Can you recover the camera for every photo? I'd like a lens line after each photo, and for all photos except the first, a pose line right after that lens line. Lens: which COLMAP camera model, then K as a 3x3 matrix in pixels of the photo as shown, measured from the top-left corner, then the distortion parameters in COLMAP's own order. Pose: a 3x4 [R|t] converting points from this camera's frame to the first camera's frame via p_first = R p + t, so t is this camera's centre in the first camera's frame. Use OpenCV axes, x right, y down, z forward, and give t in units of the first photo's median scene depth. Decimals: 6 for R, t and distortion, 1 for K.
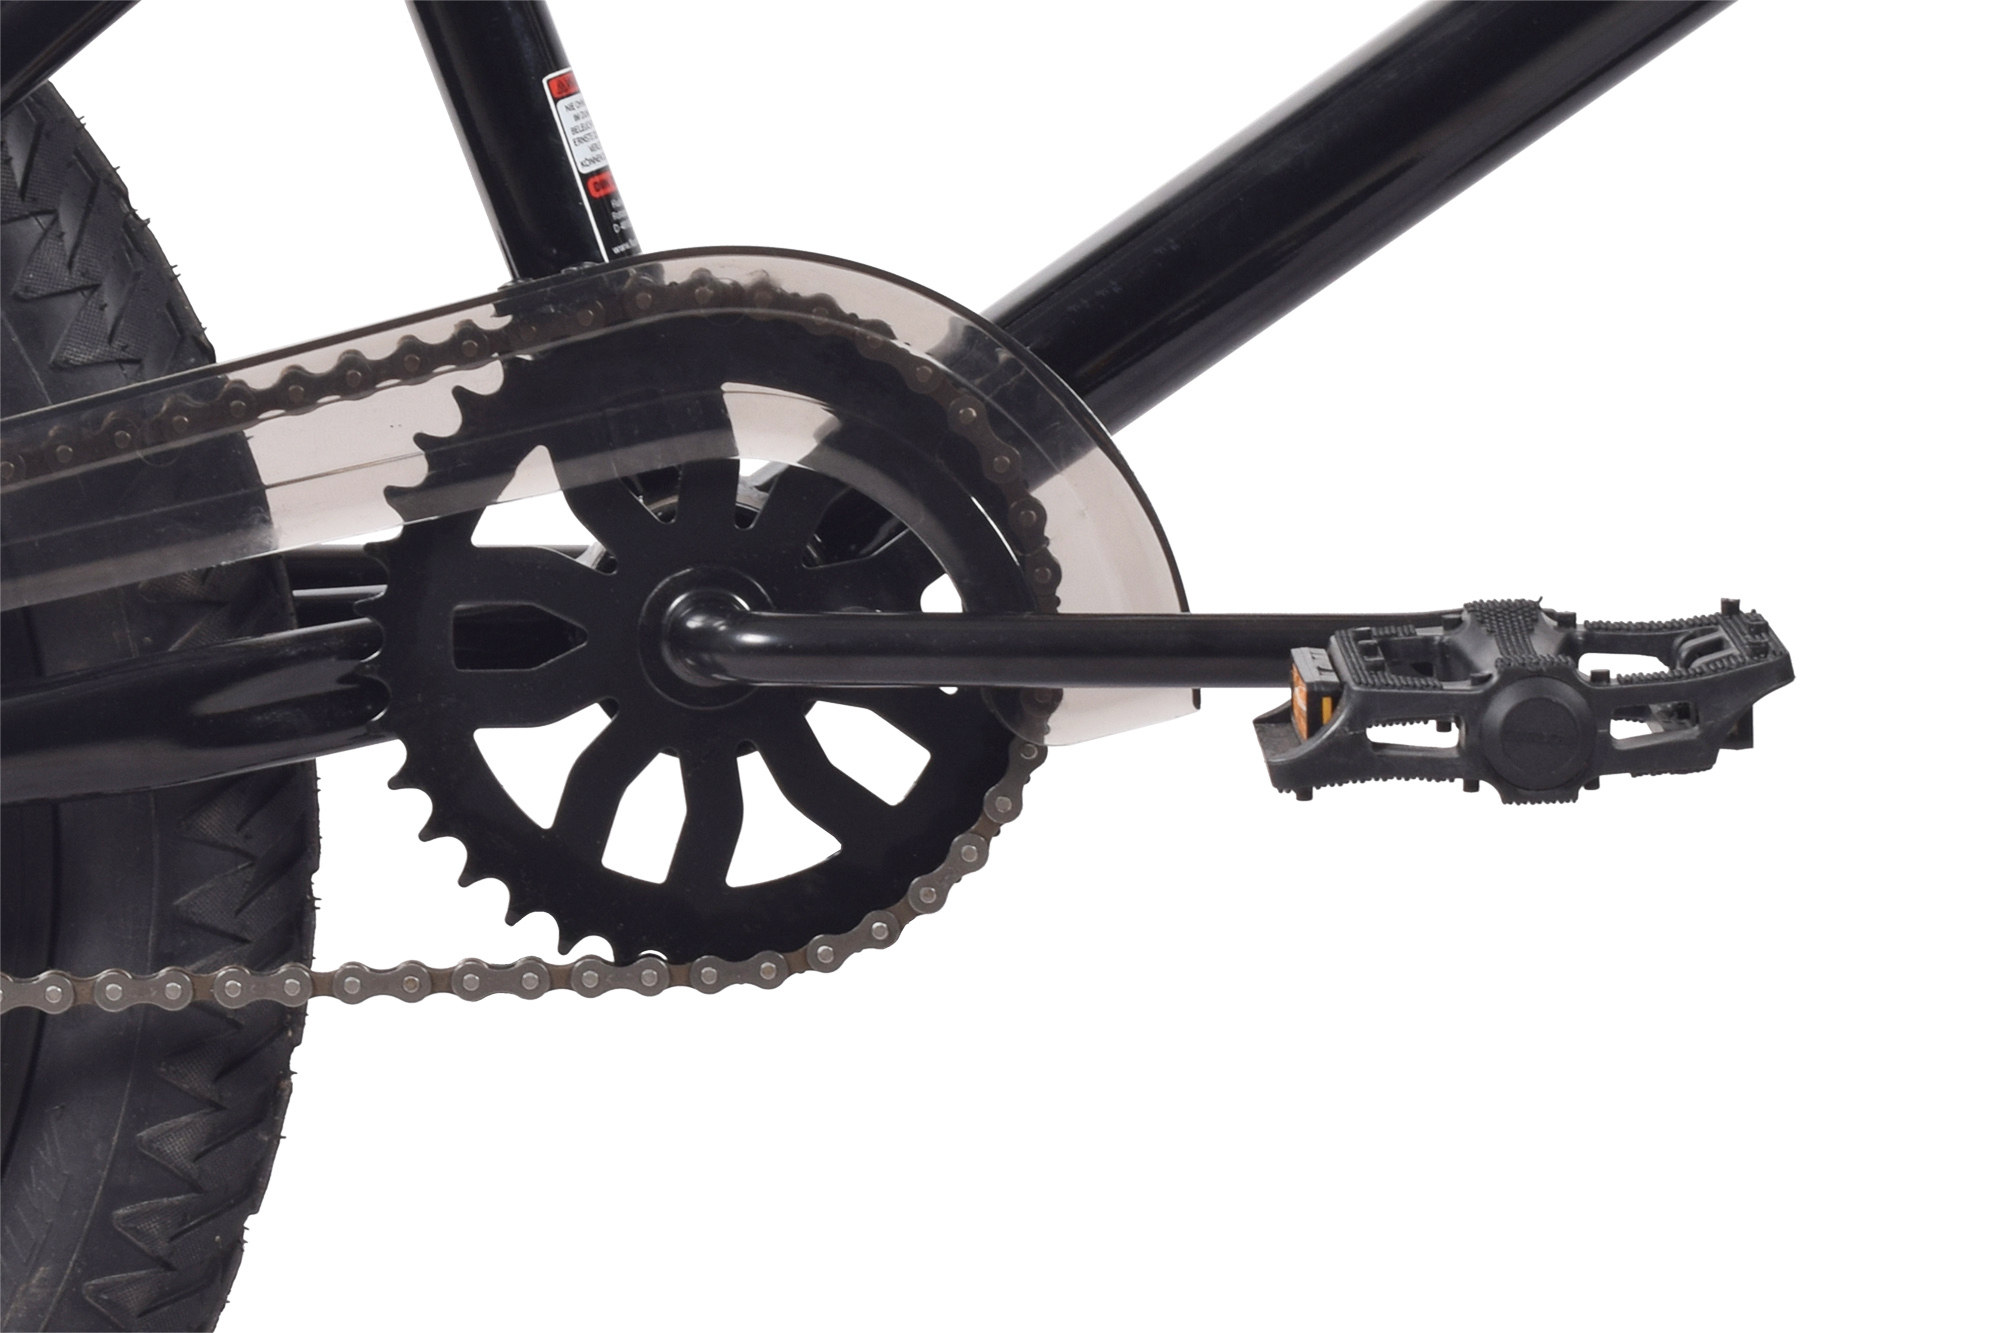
lens RADIAL K [[4796.5, 0, 998.7], [0, 4796.5, 676.8], [0, 0, 1]] dist [-0.148267, 0.000000]
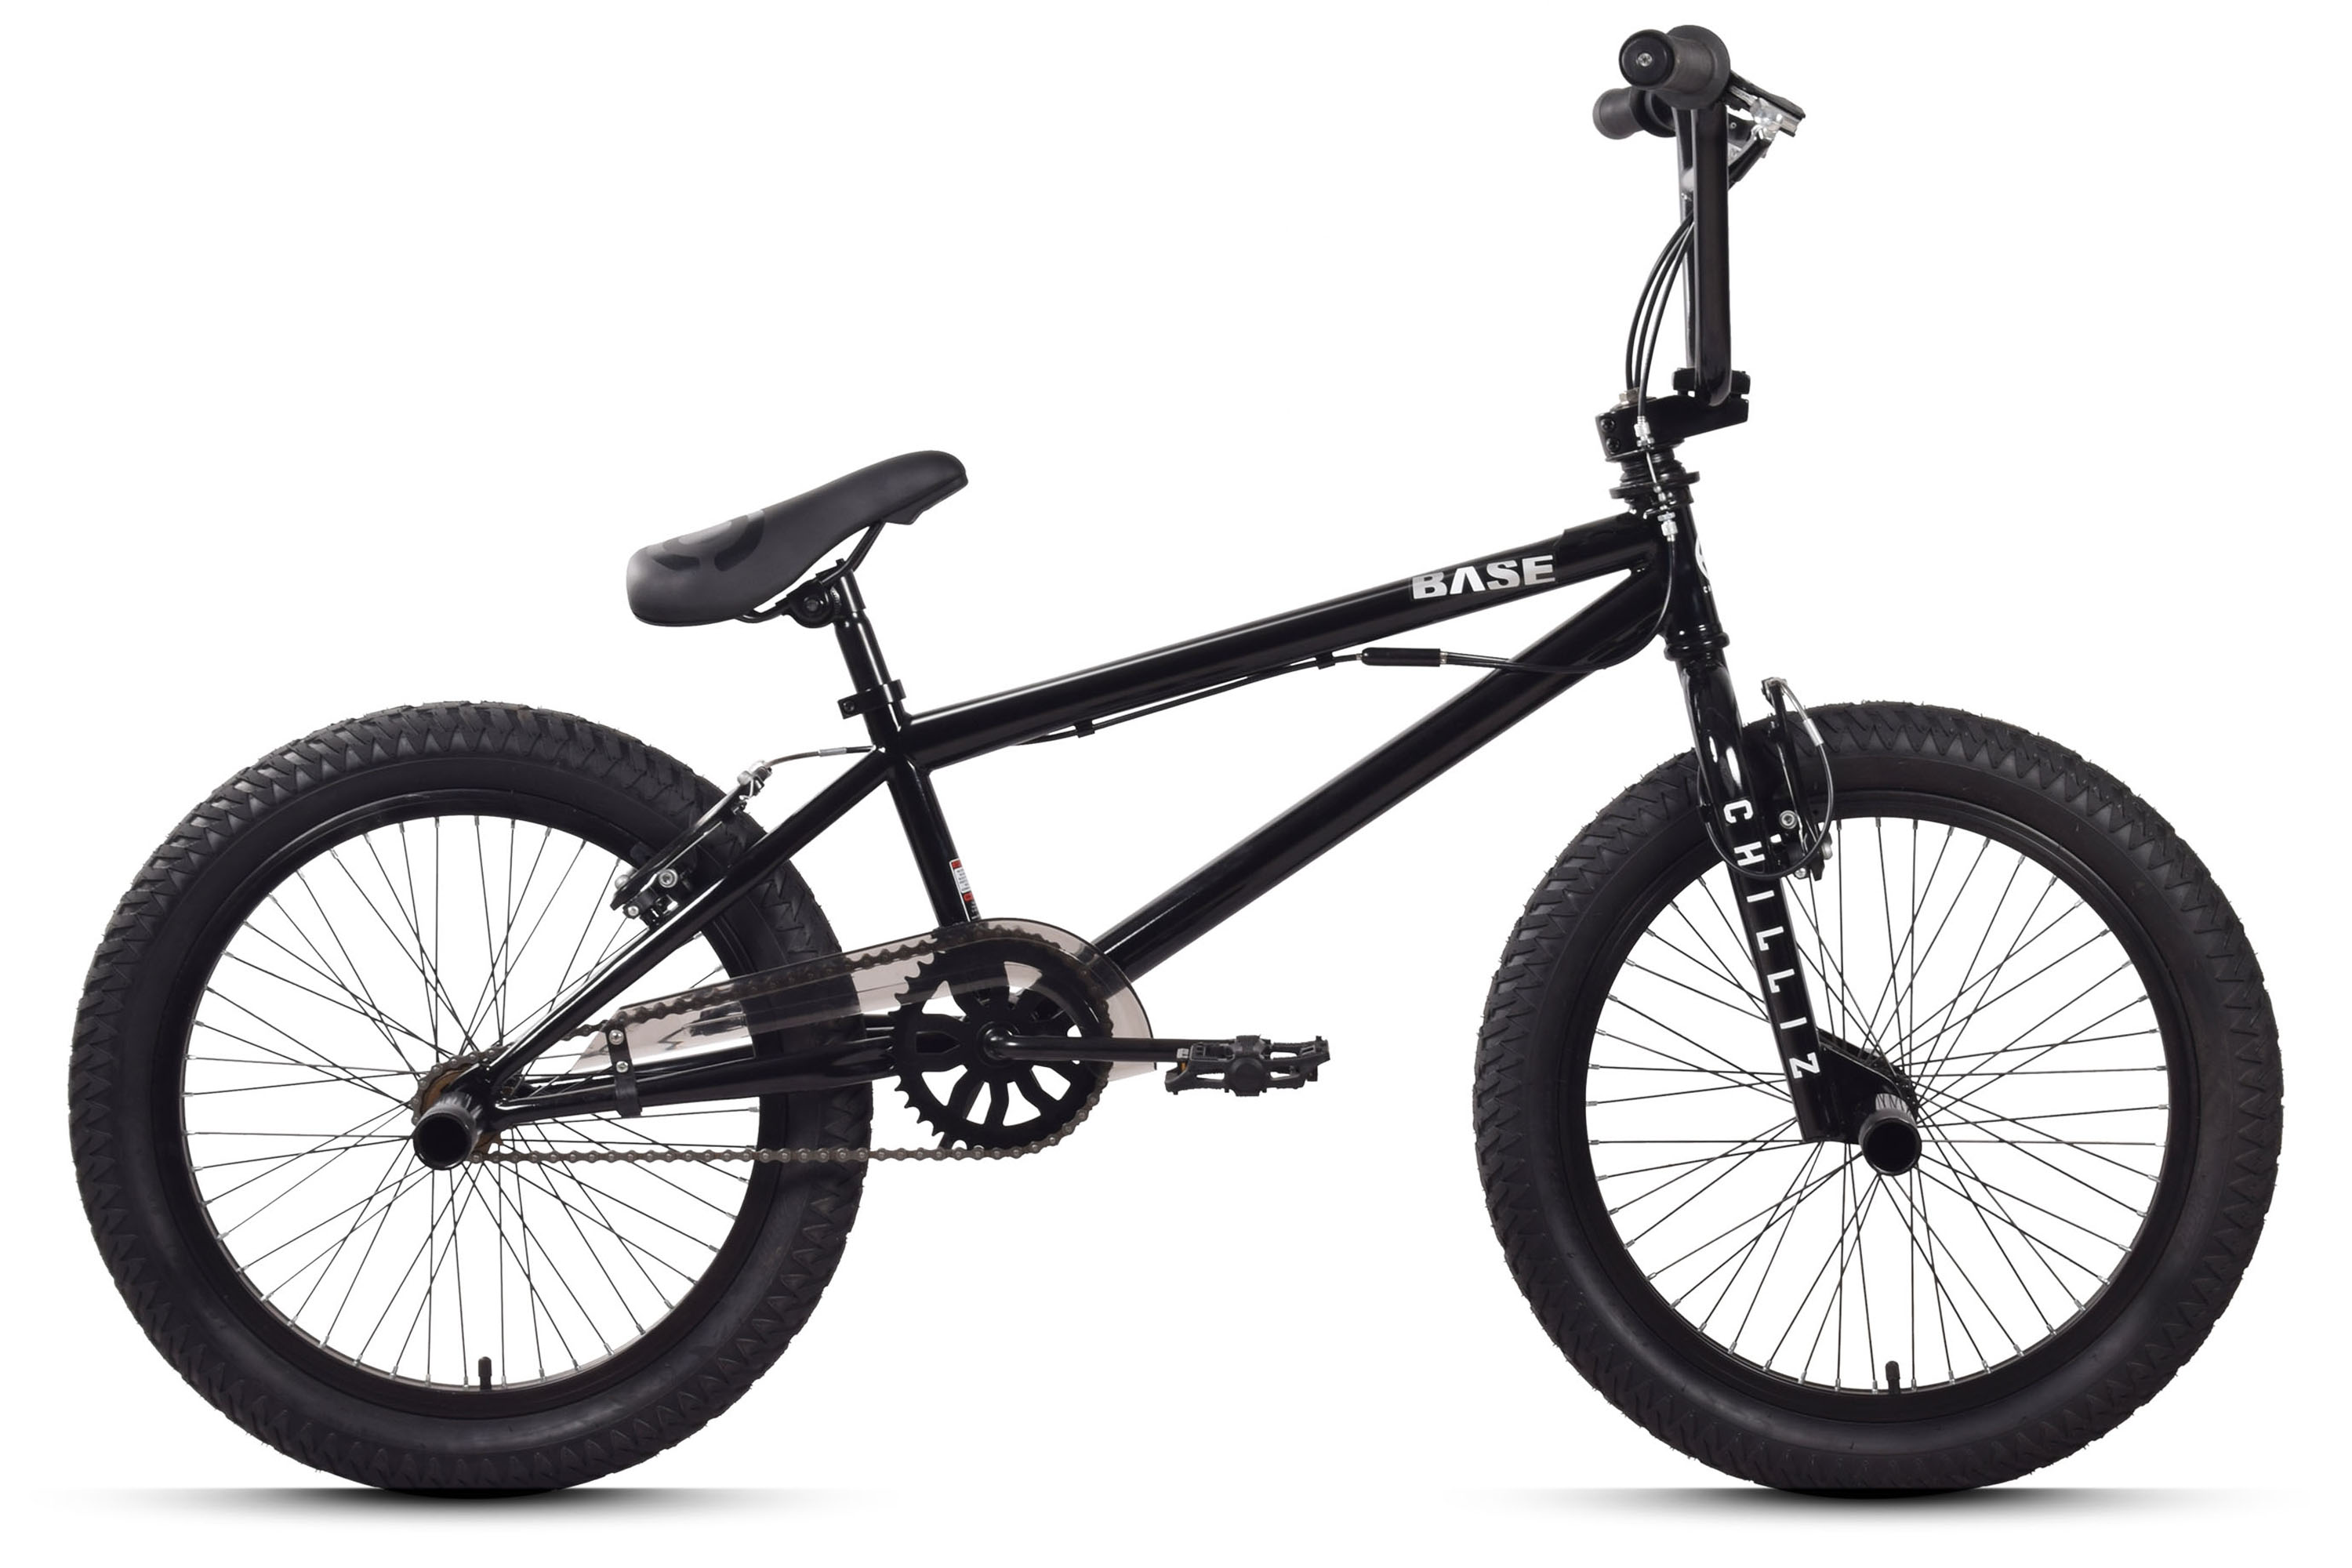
lens RADIAL K [[5640.6, 0, 1177.0], [0, 5640.6, 781.7], [0, 0, 1]] dist [-0.148267, 0.000000]
pose [[0.999844, 0.015346, -0.008782, 0.083716], [-0.015846, 0.998073, -0.059999, 0.039428], [0.007844, 0.060129, 0.998160, -2.647883]]
